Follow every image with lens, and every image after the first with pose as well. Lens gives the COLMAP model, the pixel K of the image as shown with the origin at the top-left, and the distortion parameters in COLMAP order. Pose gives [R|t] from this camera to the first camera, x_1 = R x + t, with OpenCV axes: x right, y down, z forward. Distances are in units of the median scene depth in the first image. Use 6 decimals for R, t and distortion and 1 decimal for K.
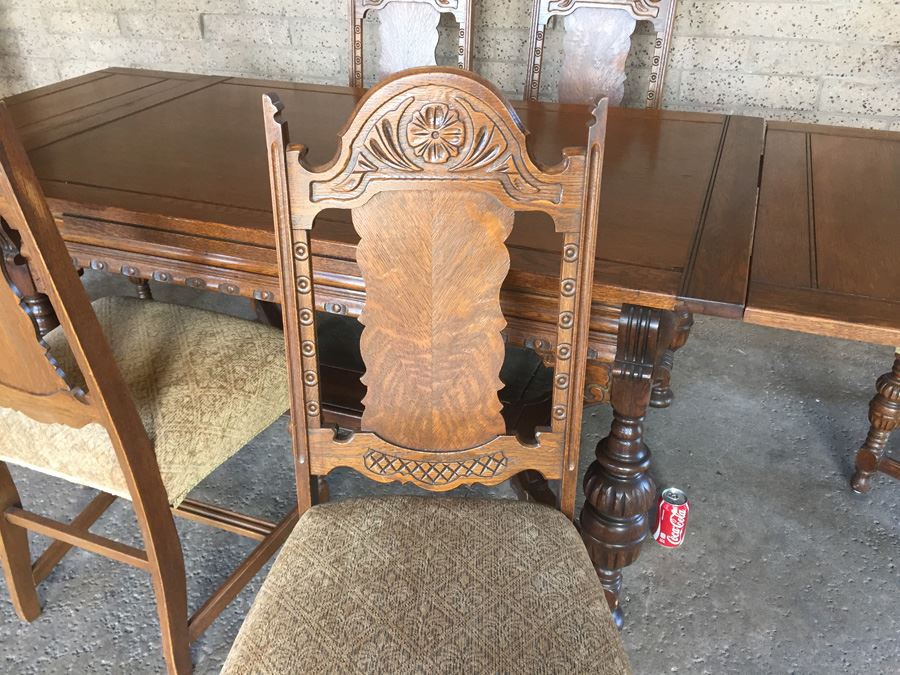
lens RADIAL K [[770.4, 0, 446.5], [0, 770.4, 337.0], [0, 0, 1]] dist [0.098017, -0.141074]
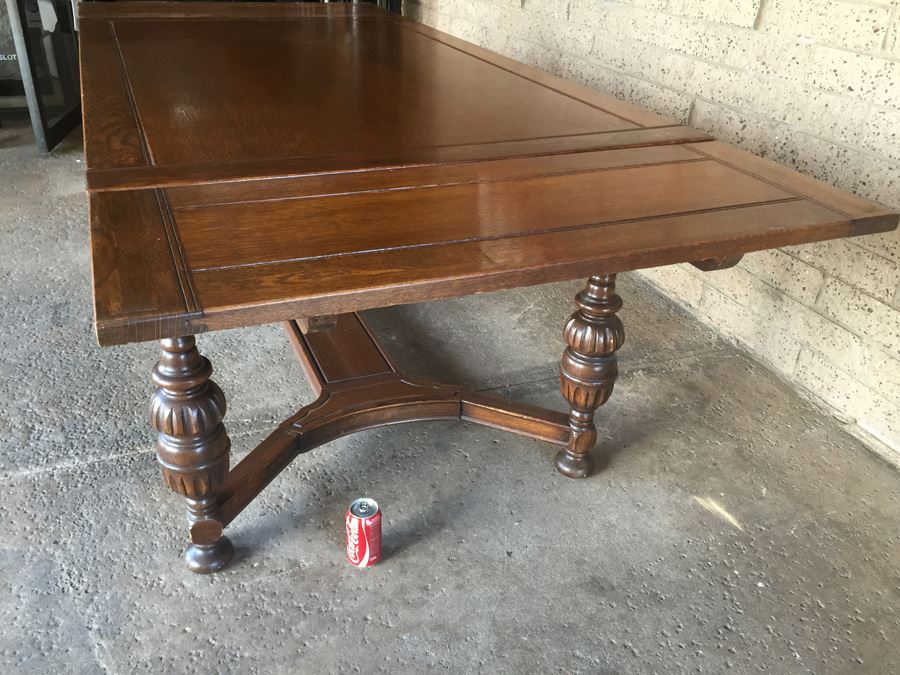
lens RADIAL K [[770.4, 0, 442.7], [0, 770.4, 335.1], [0, 0, 1]] dist [0.098017, -0.141074]
pose [[0.683154, 0.387191, -0.619179, 0.804137], [-0.410274, 0.904909, 0.113202, -0.101030], [0.604132, 0.176699, 0.777047, 0.346170]]
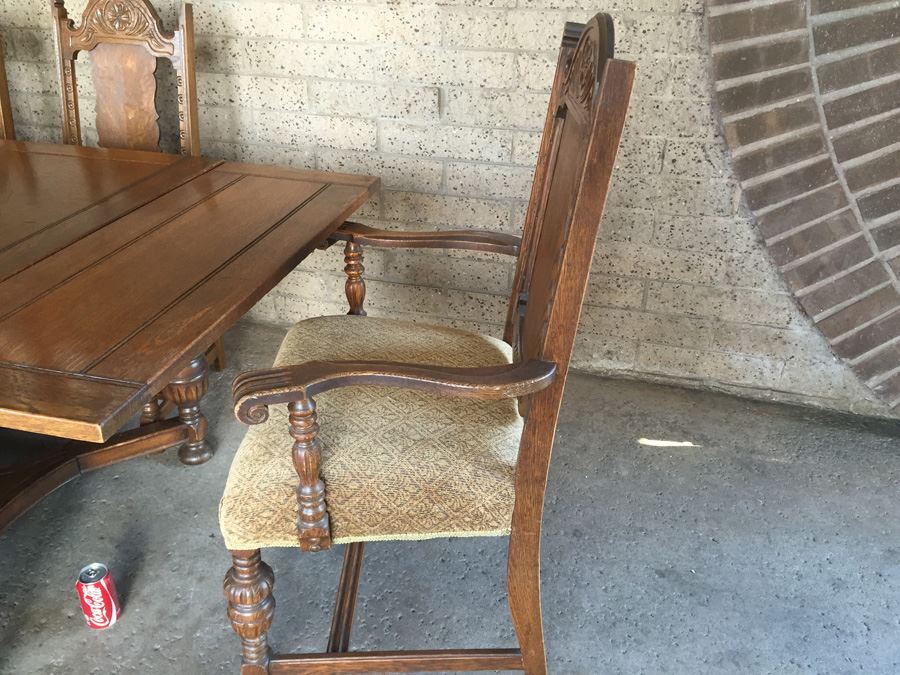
lens RADIAL K [[770.4, 0, 448.9], [0, 770.4, 335.2], [0, 0, 1]] dist [0.098017, -0.141074]
pose [[0.991503, -0.034218, 0.125506, 0.592470], [0.040056, 0.998215, -0.044290, -0.013463], [-0.123767, 0.048941, 0.991104, 0.035420]]
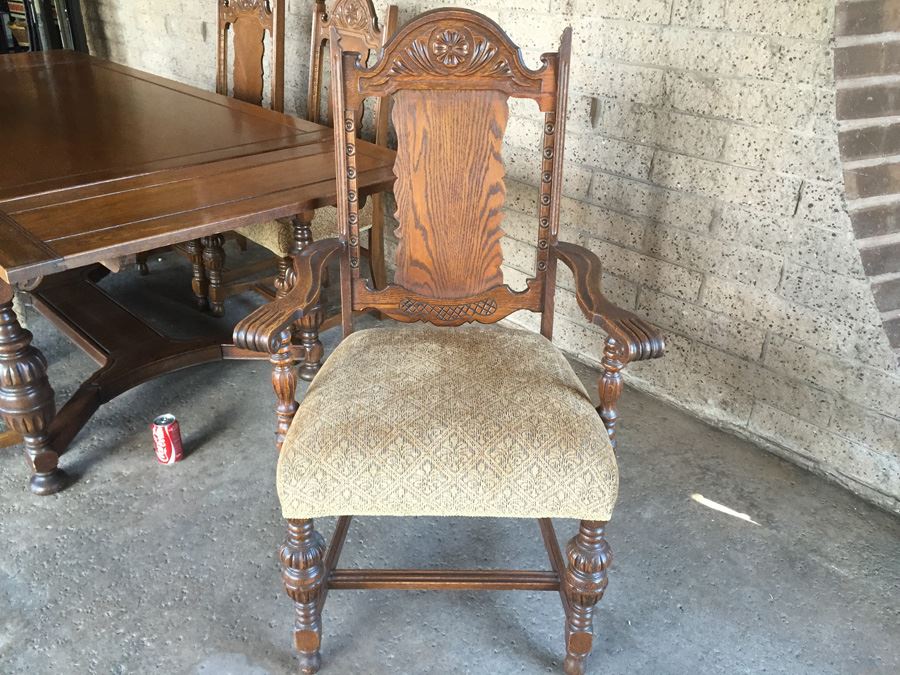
lens RADIAL K [[770.4, 0, 445.4], [0, 770.4, 334.8], [0, 0, 1]] dist [0.098017, -0.141074]
pose [[0.904656, 0.223999, -0.362521, 1.088508], [-0.241325, 0.970441, -0.002586, -0.026275], [0.351226, 0.089825, 0.931972, 0.010645]]
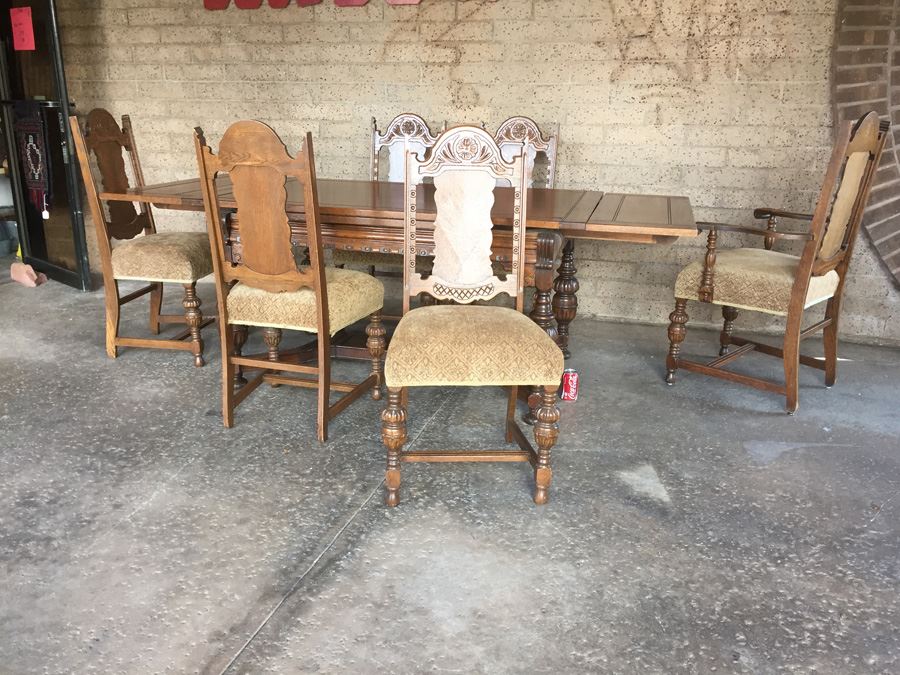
lens RADIAL K [[770.4, 0, 448.1], [0, 770.4, 336.0], [0, 0, 1]] dist [0.098017, -0.141074]
pose [[0.993925, -0.001891, 0.110039, -0.205403], [0.027634, 0.972109, -0.232896, 0.544312], [-0.106530, 0.234522, 0.966256, -0.789404]]
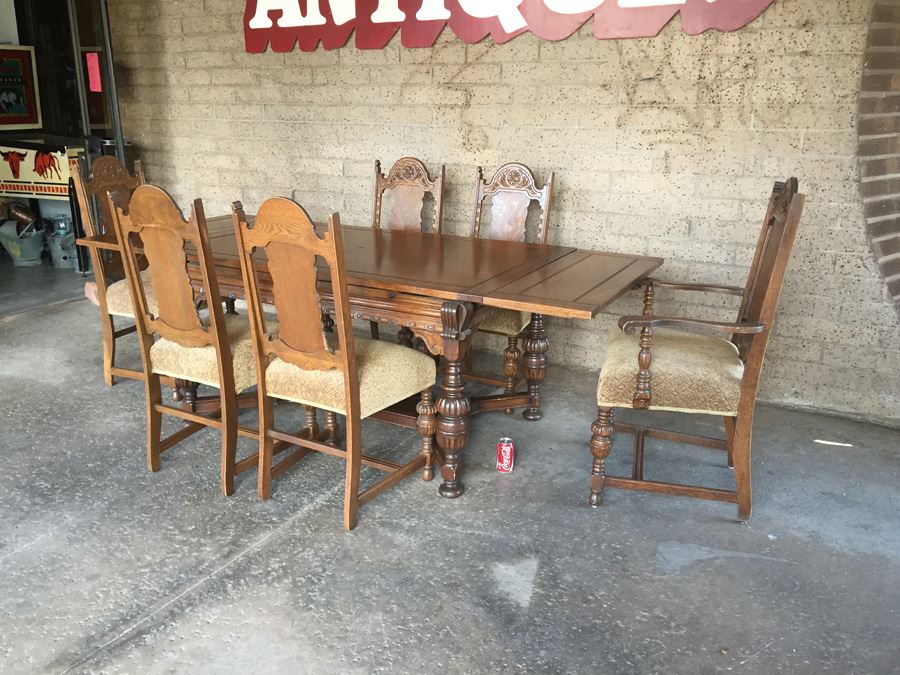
lens RADIAL K [[770.4, 0, 447.6], [0, 770.4, 334.1], [0, 0, 1]] dist [0.098017, -0.141074]
pose [[0.992768, 0.058682, -0.104727, 0.328274], [-0.081993, 0.968657, -0.234481, 0.391626], [0.087685, 0.241372, 0.966463, -0.781758]]
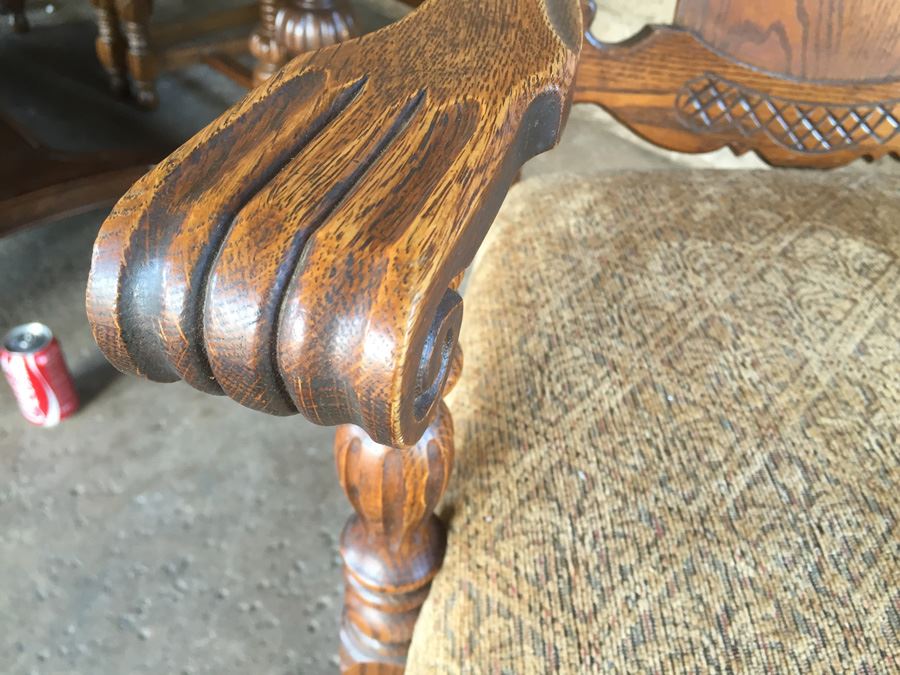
lens RADIAL K [[770.4, 0, 441.9], [0, 770.4, 343.6], [0, 0, 1]] dist [0.098017, -0.141074]
pose [[0.910066, 0.331305, -0.249031, 0.699859], [-0.277658, 0.933440, 0.227146, -0.003907], [0.307711, -0.137572, 0.941482, 0.554742]]
